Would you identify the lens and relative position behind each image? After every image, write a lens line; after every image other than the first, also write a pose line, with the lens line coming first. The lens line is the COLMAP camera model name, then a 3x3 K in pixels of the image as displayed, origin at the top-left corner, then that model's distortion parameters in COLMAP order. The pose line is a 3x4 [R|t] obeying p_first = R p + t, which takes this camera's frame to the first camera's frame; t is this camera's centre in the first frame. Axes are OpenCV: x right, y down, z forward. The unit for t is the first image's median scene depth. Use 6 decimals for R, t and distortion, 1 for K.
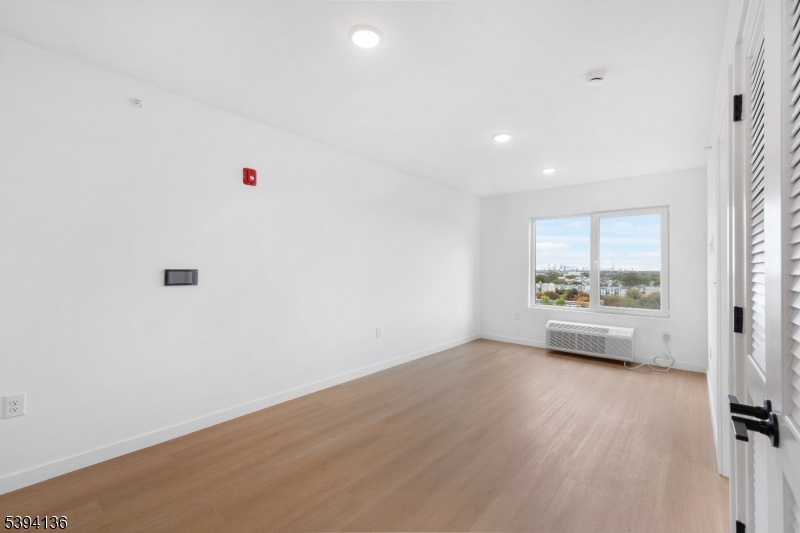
lens RADIAL K [[360.7, 0, 369.7], [0, 360.7, 265.9], [0, 0, 1]] dist [-0.000633, -0.000037]
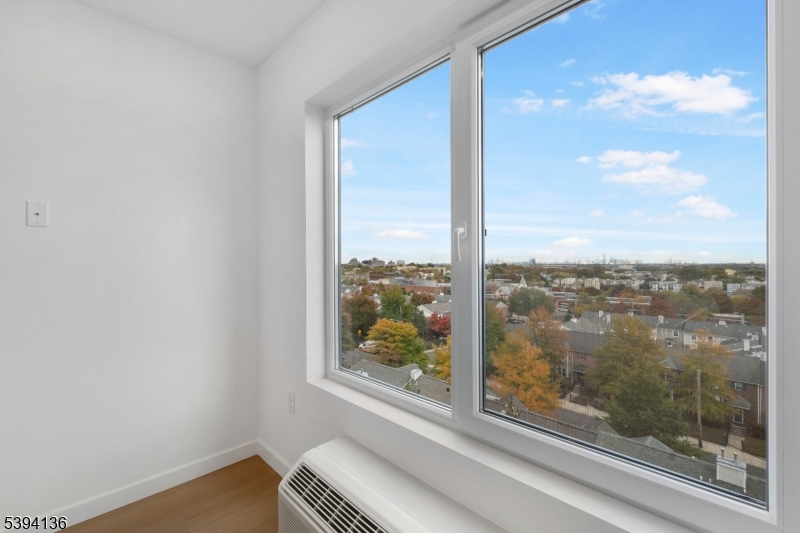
lens RADIAL K [[345.3, 0, 400.0], [0, 345.3, 266.5], [0, 0, 1]] dist [0.001275, 0.000123]
pose [[0.997303, -0.009274, -0.072806, 0.351463], [0.010297, 0.999853, 0.013697, 0.005051], [0.072668, -0.014410, 0.997252, 0.420735]]
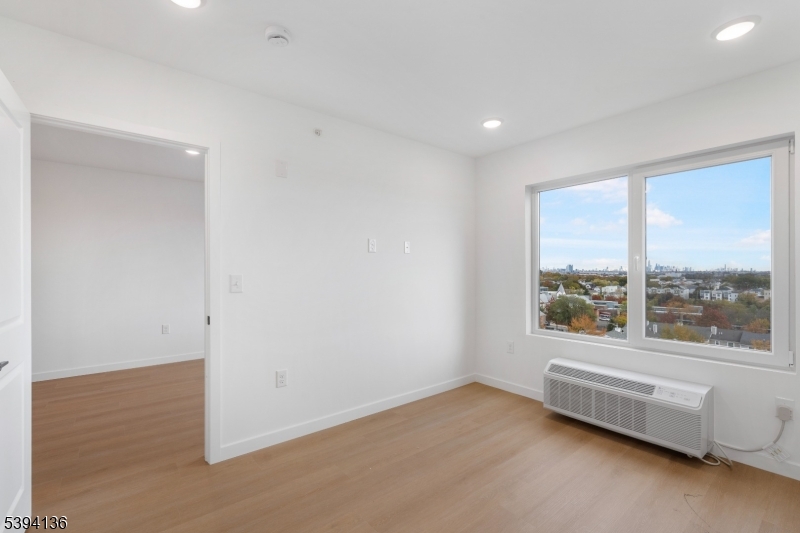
lens RADIAL K [[351.1, 0, 399.7], [0, 351.1, 272.1], [0, 0, 1]] dist [-0.002099, -0.000358]
pose [[0.987810, -0.006792, -0.155514, 0.325103], [0.008395, 0.999918, 0.009654, 0.004421], [0.155436, -0.010842, 0.987786, 0.383701]]
